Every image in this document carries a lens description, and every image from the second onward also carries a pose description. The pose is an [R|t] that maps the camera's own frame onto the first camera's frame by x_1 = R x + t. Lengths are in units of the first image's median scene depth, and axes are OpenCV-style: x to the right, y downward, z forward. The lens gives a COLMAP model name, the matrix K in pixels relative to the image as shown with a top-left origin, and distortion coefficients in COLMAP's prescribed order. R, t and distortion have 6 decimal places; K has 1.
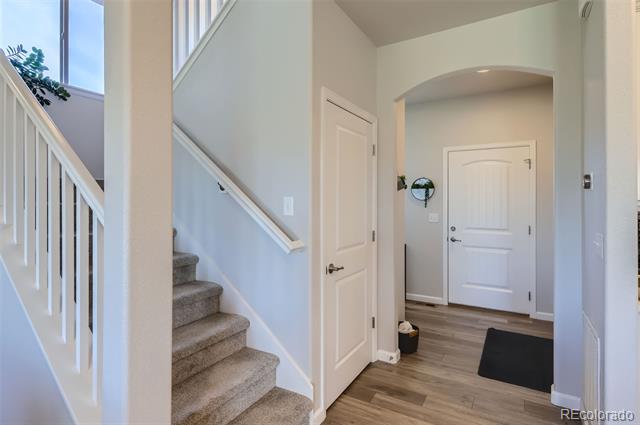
lens RADIAL K [[338.8, 0, 317.7], [0, 338.8, 201.6], [0, 0, 1]] dist [0.004510, 0.000547]
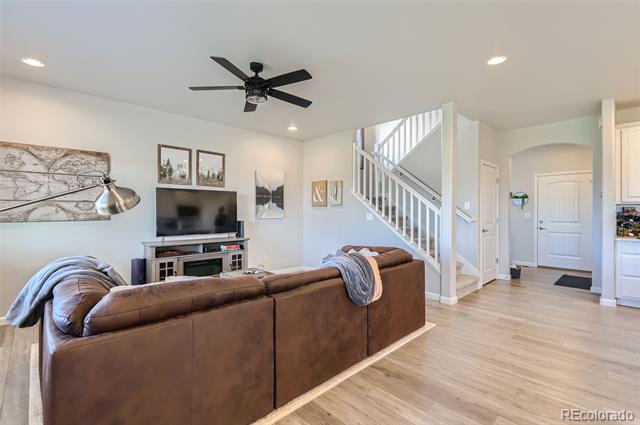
lens RADIAL K [[293.7, 0, 319.0], [0, 293.7, 212.7], [0, 0, 1]] dist [0.004696, -0.000110]
pose [[0.963327, 0.001137, -0.268329, -0.412564], [-0.000084, 0.999992, 0.003933, 0.041999], [0.268331, -0.003766, 0.963319, -1.073482]]
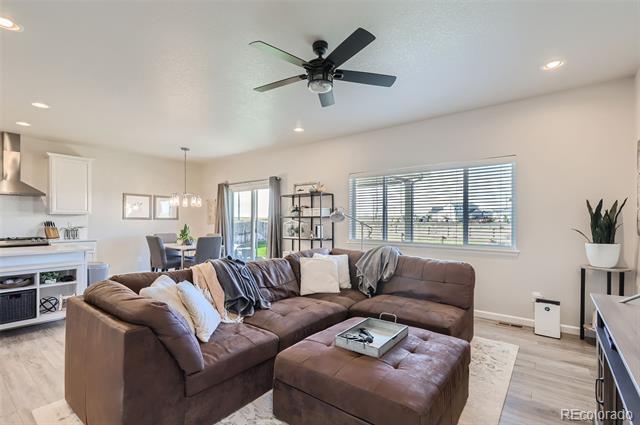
lens RADIAL K [[301.0, 0, 319.2], [0, 301.0, 222.5], [0, 0, 1]] dist [0.019854, -0.000051]
pose [[-0.992107, -0.005220, 0.125286, -0.992462], [-0.004591, 0.999975, 0.005307, 0.039706], [-0.125310, 0.004690, -0.992107, 0.656556]]
